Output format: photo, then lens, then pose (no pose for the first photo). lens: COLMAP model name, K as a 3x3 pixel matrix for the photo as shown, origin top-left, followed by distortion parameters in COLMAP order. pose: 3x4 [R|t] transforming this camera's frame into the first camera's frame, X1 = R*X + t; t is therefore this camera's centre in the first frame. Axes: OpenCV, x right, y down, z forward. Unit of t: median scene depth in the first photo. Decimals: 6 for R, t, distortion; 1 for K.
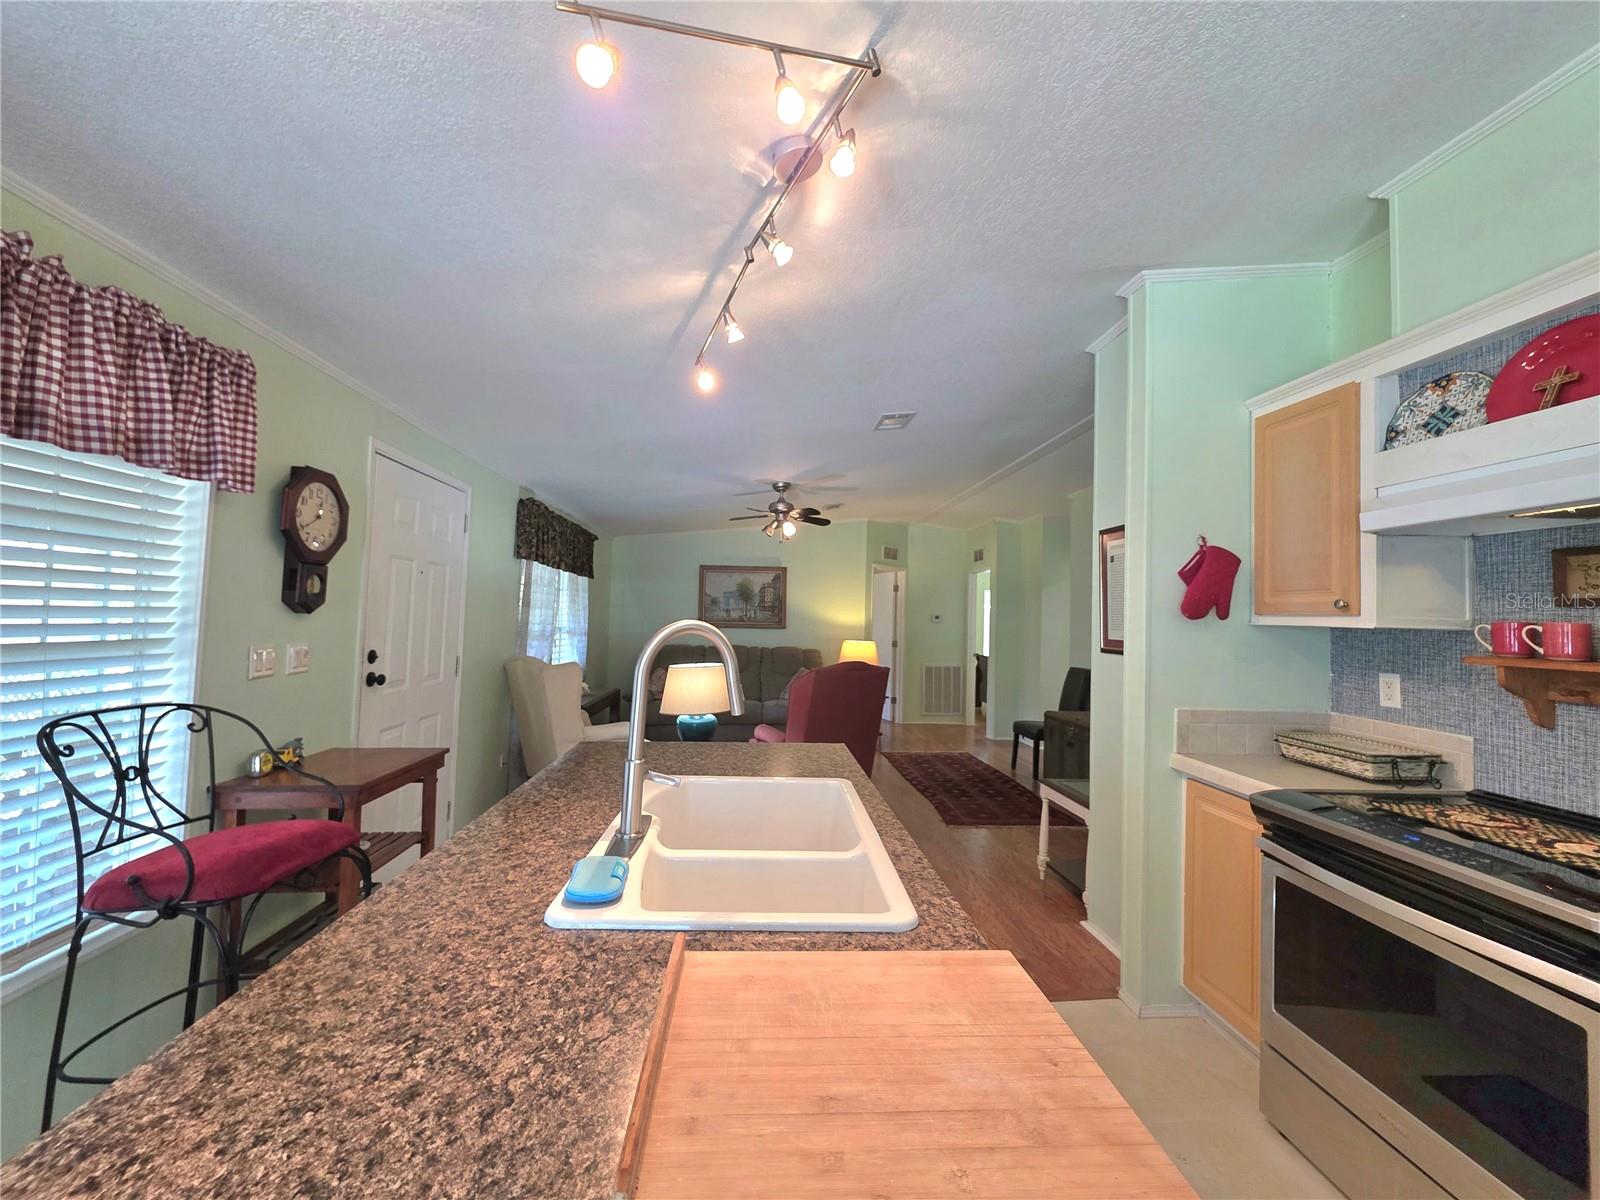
lens RADIAL K [[639.9, 0, 799.4], [0, 639.9, 592.6], [0, 0, 1]] dist [0.001742, 0.000711]
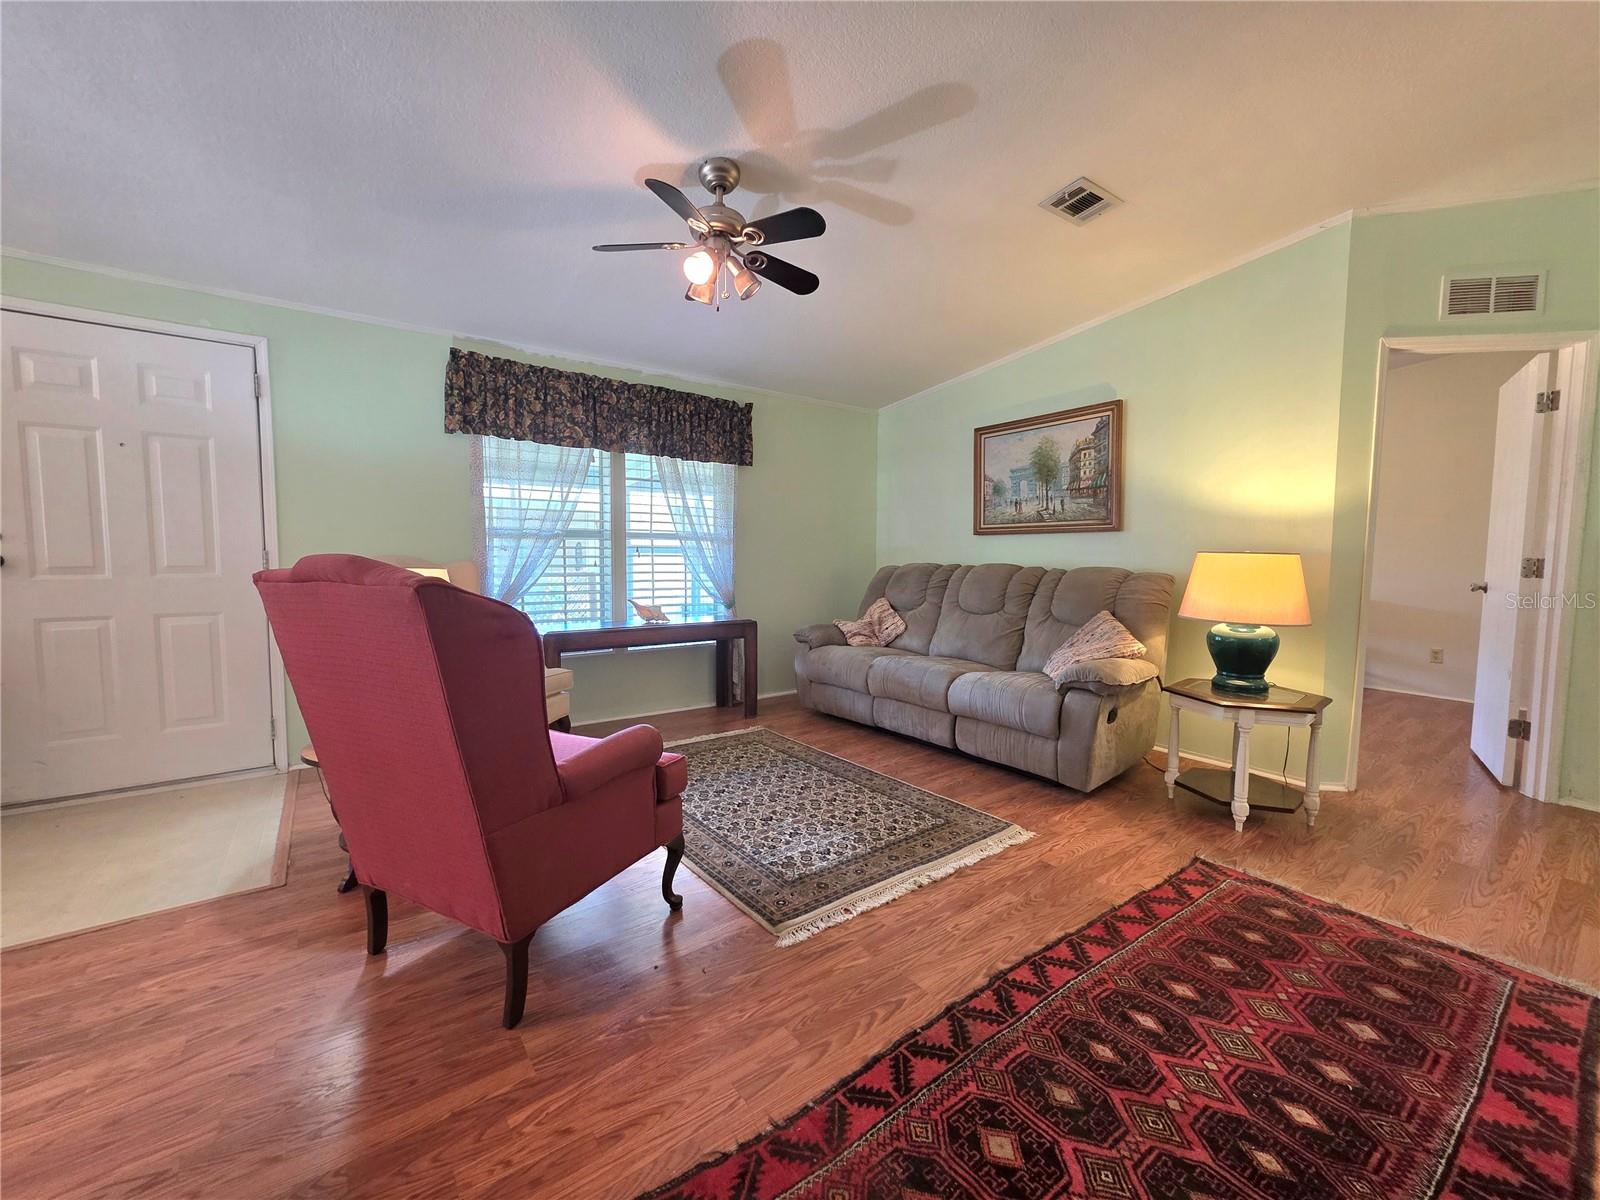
lens RADIAL K [[639.9, 0, 800.3], [0, 639.9, 594.2], [0, 0, 1]] dist [0.001742, 0.000711]
pose [[0.528051, 0.036114, -0.848444, 0.389687], [0.041007, 0.996846, 0.067952, 0.091547], [0.848222, -0.070674, 0.524905, 0.816612]]
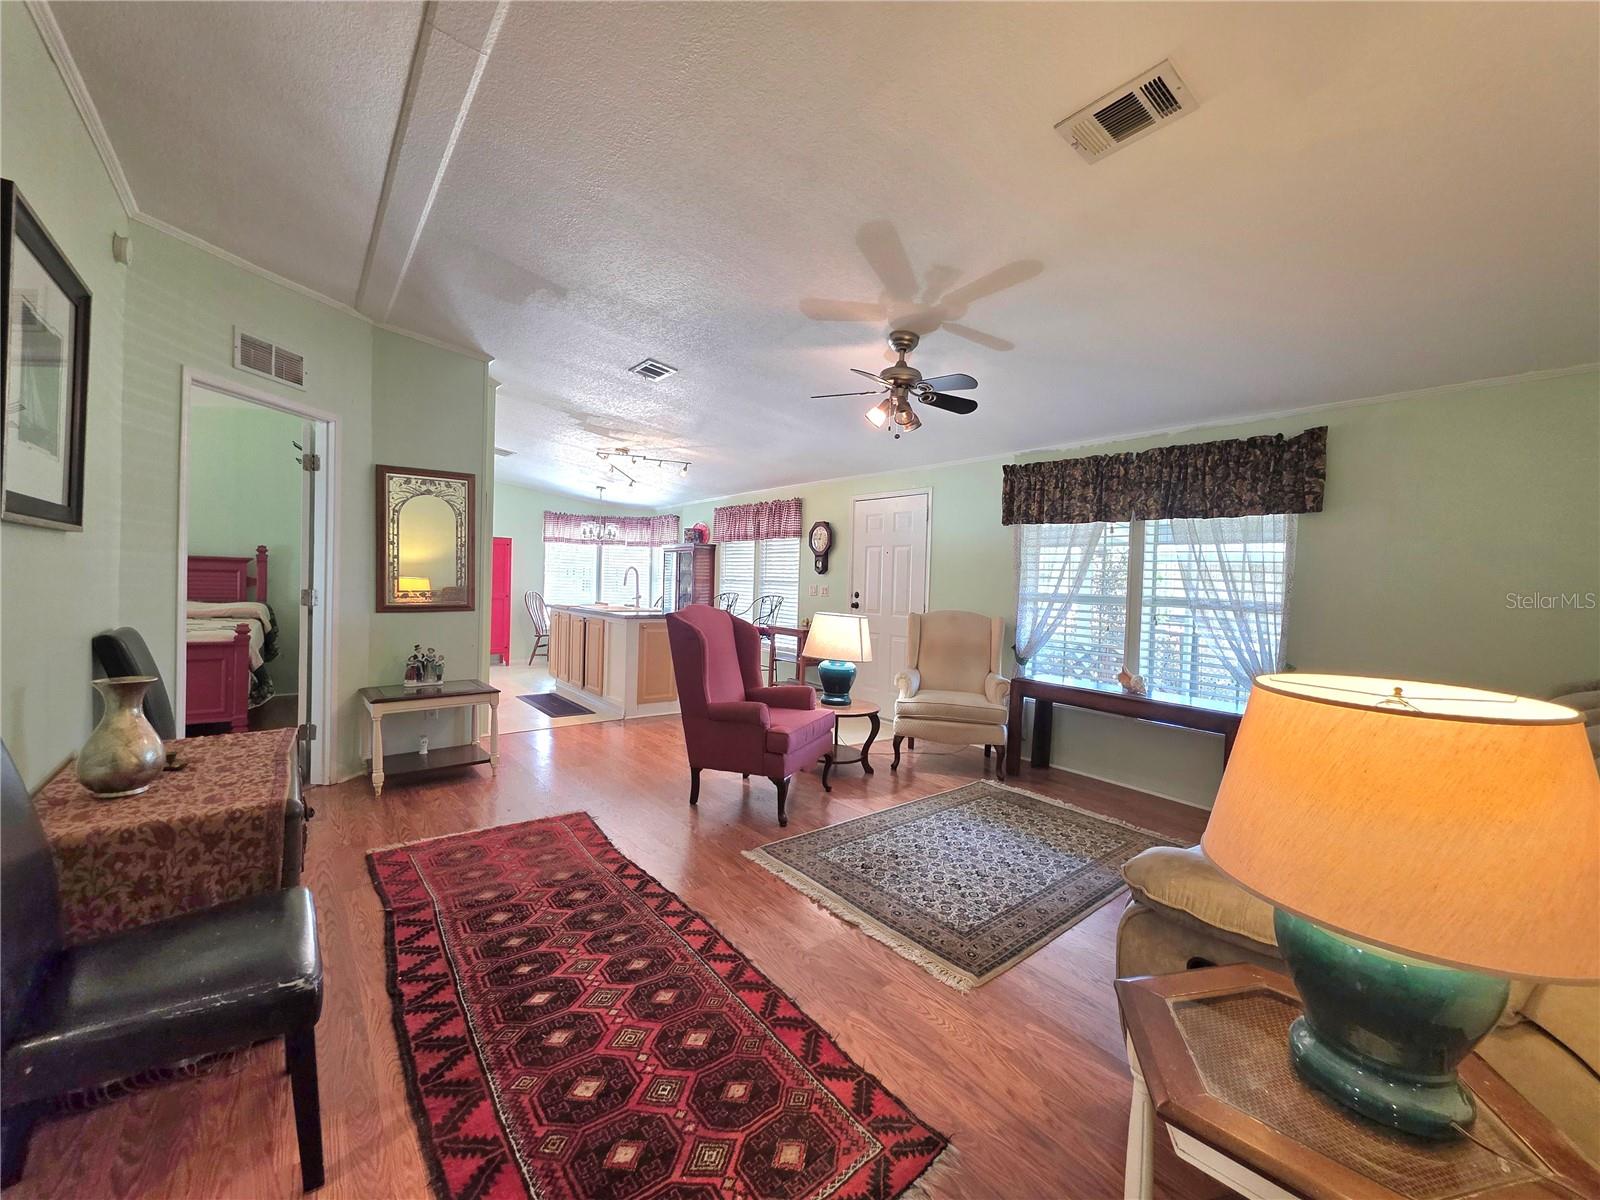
lens RADIAL K [[639.9, 0, 805.6], [0, 639.9, 594.6], [0, 0, 1]] dist [0.001742, 0.000711]
pose [[-0.824222, -0.044055, -0.564551, 0.380870], [-0.034078, 0.999021, -0.028206, 0.090708], [0.565241, -0.004009, -0.824916, 1.471274]]
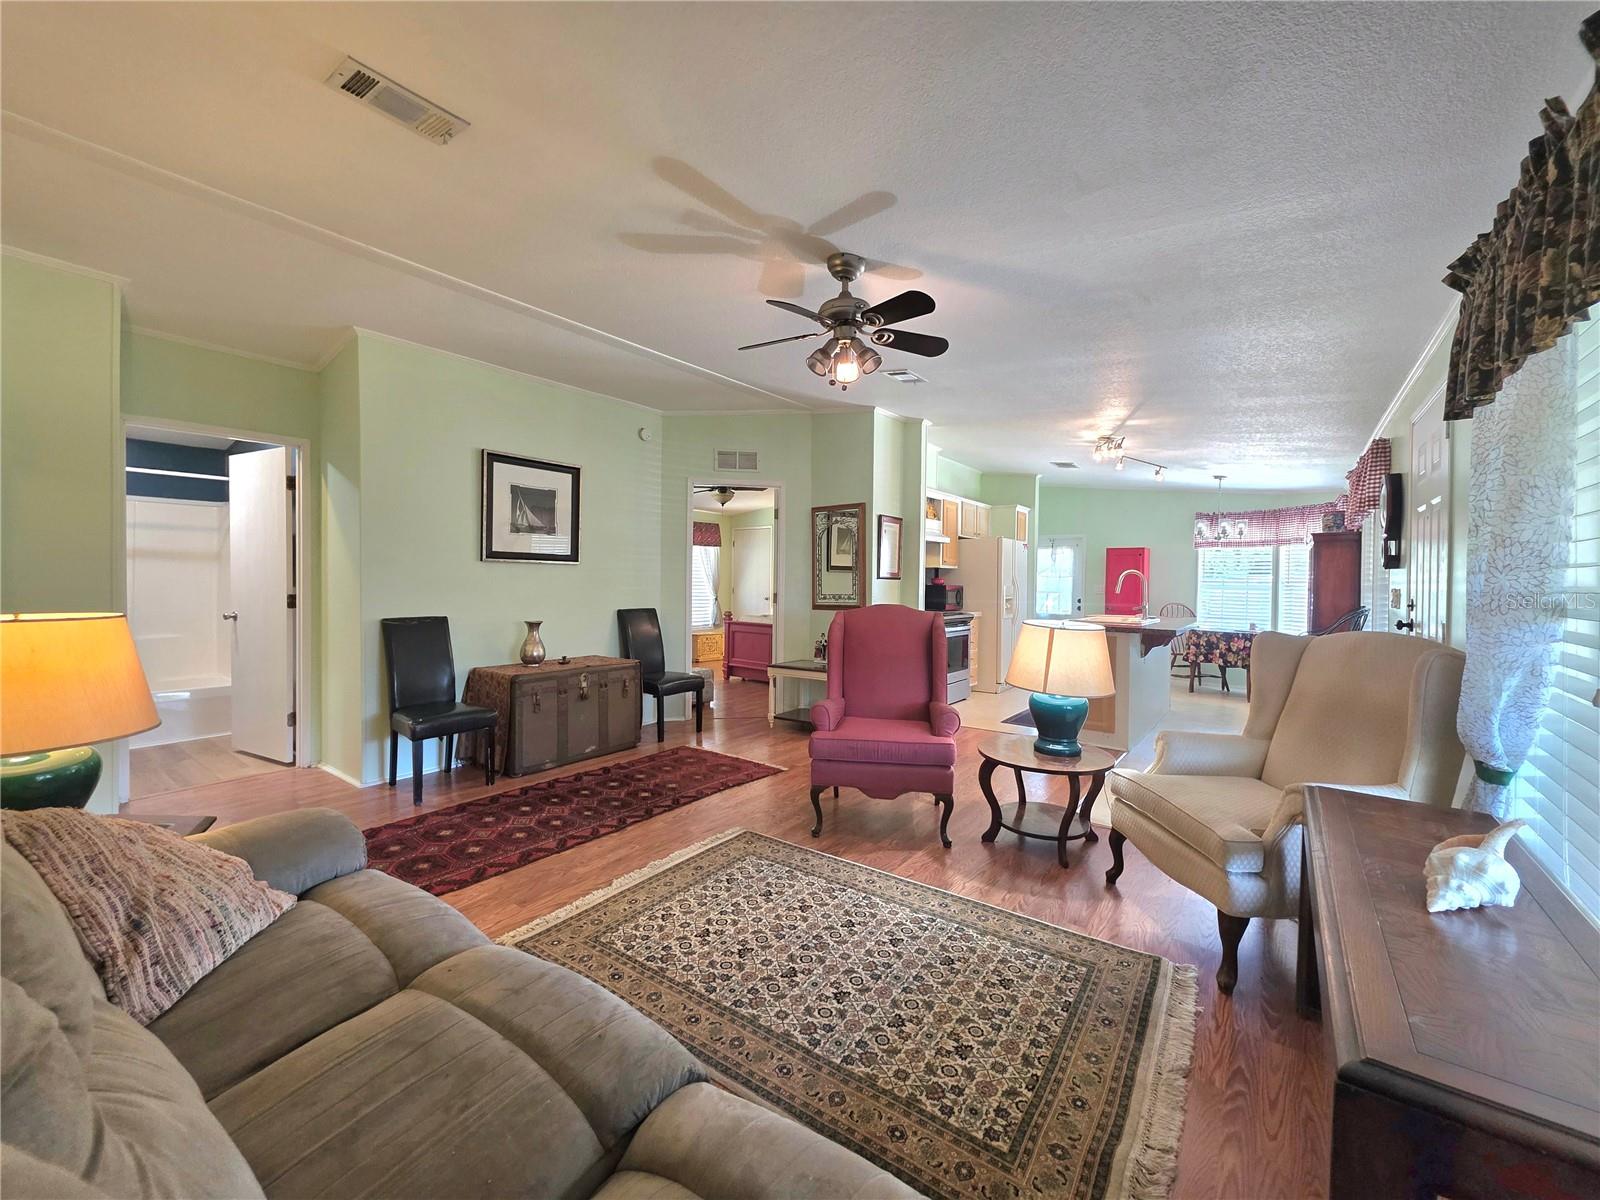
lens RADIAL K [[639.9, 0, 800.5], [0, 639.9, 594.1], [0, 0, 1]] dist [0.001742, 0.000711]
pose [[-0.747249, -0.048813, 0.662748, -0.333572], [-0.058362, 0.998266, 0.007722, 0.074540], [-0.661976, -0.032909, -0.748802, 1.397315]]
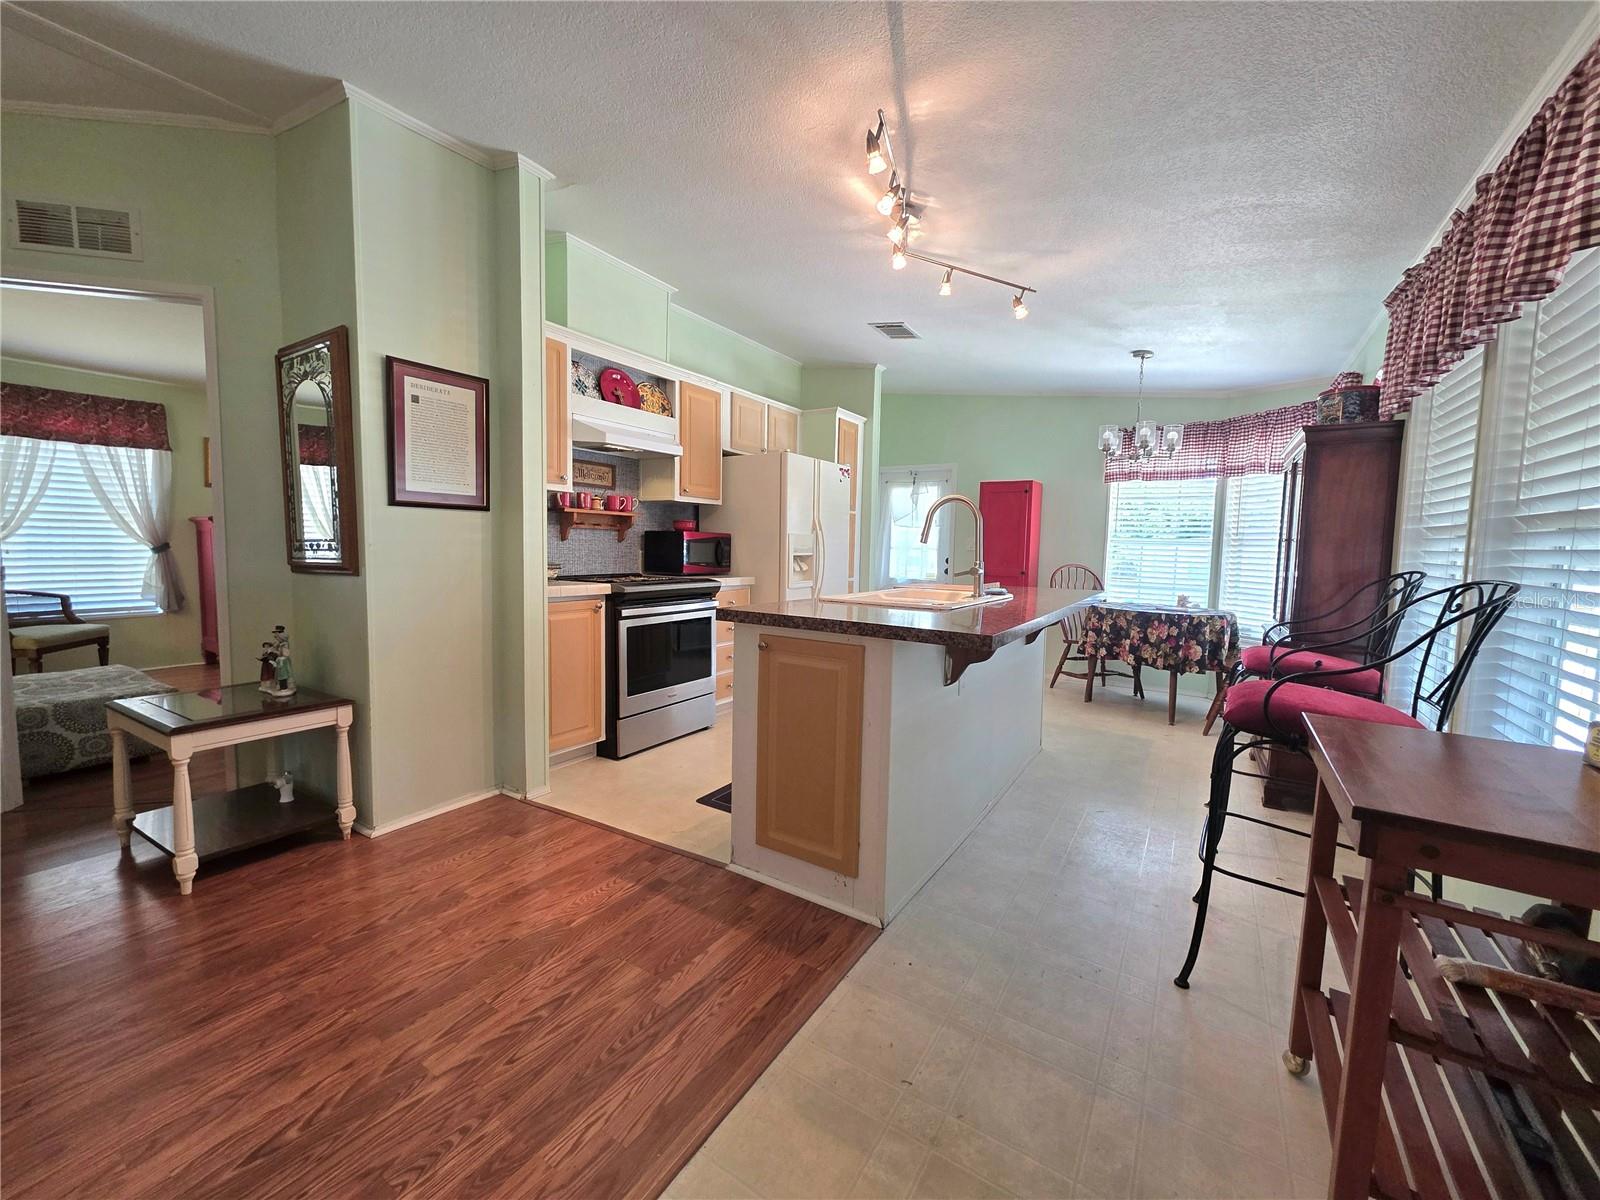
lens RADIAL K [[639.9, 0, 800.2], [0, 639.9, 597.5], [0, 0, 1]] dist [0.001742, 0.000711]
pose [[-0.797243, -0.094656, 0.596191, -0.255542], [-0.066015, 0.995377, 0.069756, 0.064986], [-0.600038, 0.016254, -0.799806, 0.733591]]
